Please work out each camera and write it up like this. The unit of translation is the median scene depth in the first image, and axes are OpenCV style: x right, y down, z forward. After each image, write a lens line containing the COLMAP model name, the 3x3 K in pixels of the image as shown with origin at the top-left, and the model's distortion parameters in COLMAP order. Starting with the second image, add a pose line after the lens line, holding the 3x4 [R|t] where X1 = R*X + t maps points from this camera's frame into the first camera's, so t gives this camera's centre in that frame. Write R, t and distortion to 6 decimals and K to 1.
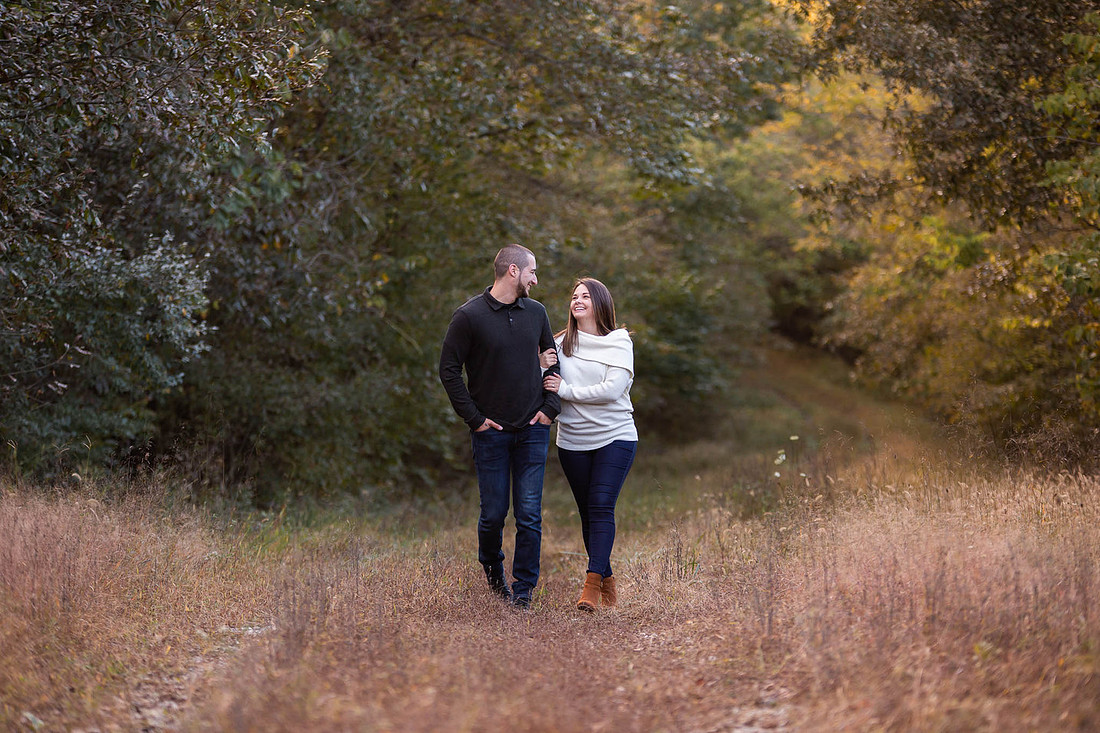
lens RADIAL K [[4026.3, 0, 550.0], [0, 4026.3, 366.5], [0, 0, 1]] dist [0.233083, 5.592356]
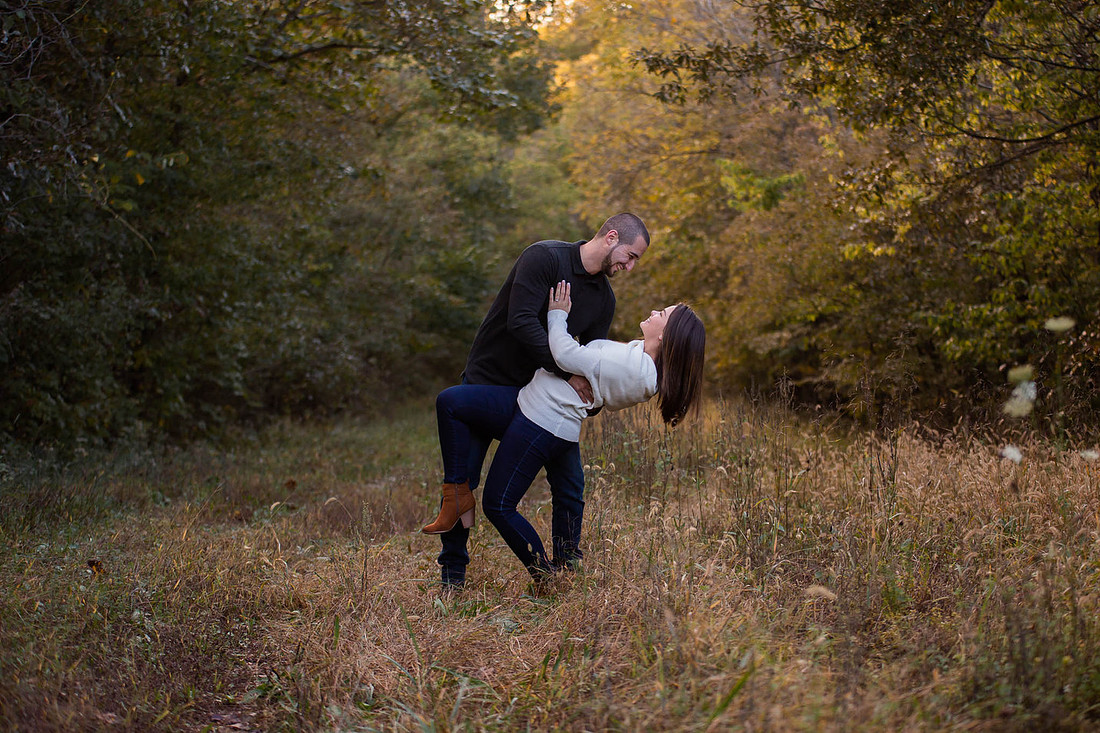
lens RADIAL K [[2216.6, 0, 550.0], [0, 2216.6, 366.5], [0, 0, 1]] dist [-0.517623, 0.105966]
pose [[0.996840, 0.010229, 0.078776, 0.009386], [-0.010894, 0.999909, 0.008017, 0.013059], [-0.078687, -0.008850, 0.996860, 0.562726]]
